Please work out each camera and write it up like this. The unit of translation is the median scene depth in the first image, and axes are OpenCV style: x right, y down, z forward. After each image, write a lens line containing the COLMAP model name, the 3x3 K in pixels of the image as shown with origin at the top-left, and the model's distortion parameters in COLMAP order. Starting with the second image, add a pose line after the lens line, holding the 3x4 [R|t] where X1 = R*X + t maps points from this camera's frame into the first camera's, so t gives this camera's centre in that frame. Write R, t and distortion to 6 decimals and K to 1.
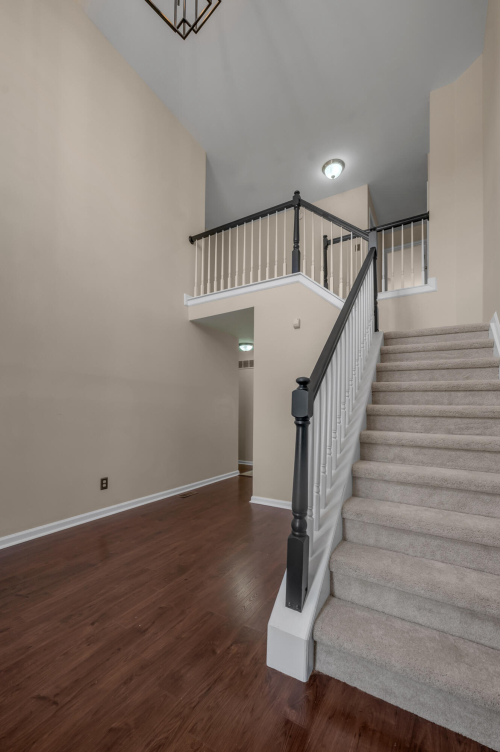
lens RADIAL K [[313.2, 0, 249.5], [0, 313.2, 411.0], [0, 0, 1]] dist [-0.000662, -0.000643]
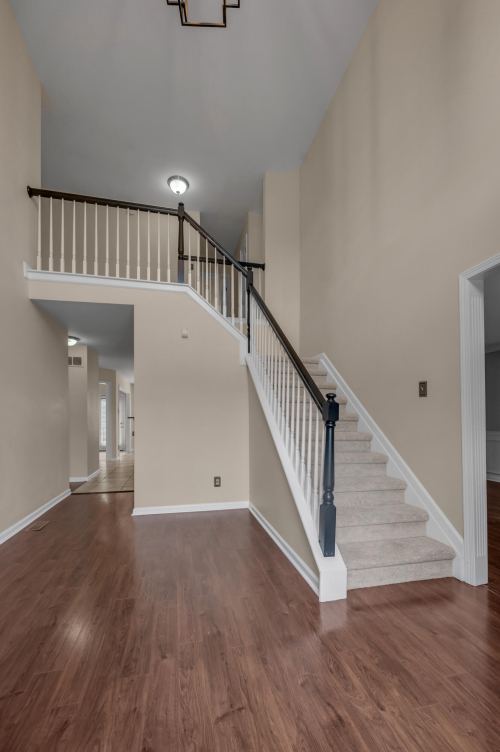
lens RADIAL K [[320.7, 0, 247.6], [0, 320.7, 421.9], [0, 0, 1]] dist [-0.001333, -0.000024]
pose [[0.718440, -0.017248, 0.695375, -0.489289], [0.006058, 0.999810, 0.018541, -0.002496], [-0.695563, -0.009108, 0.718407, 0.095235]]
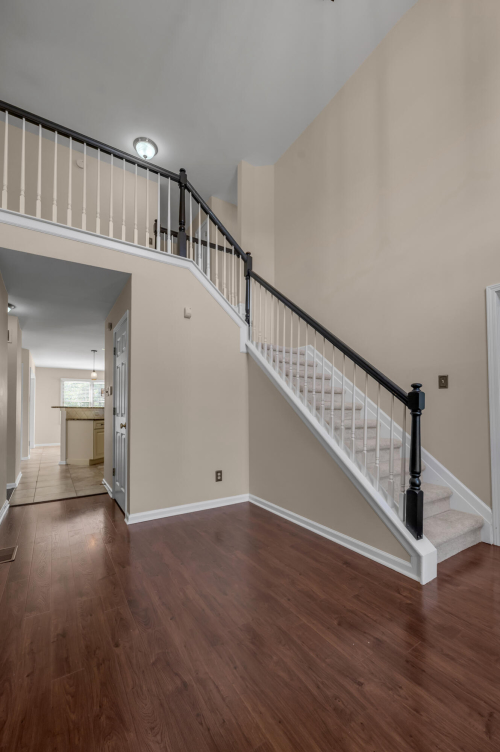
lens RADIAL K [[314.8, 0, 249.6], [0, 314.8, 405.0], [0, 0, 1]] dist [-0.000855, 0.000405]
pose [[0.439822, -0.001859, 0.898083, -0.673448], [0.004498, 0.999990, -0.000133, -0.002222], [-0.898074, 0.004098, 0.439826, 0.462540]]
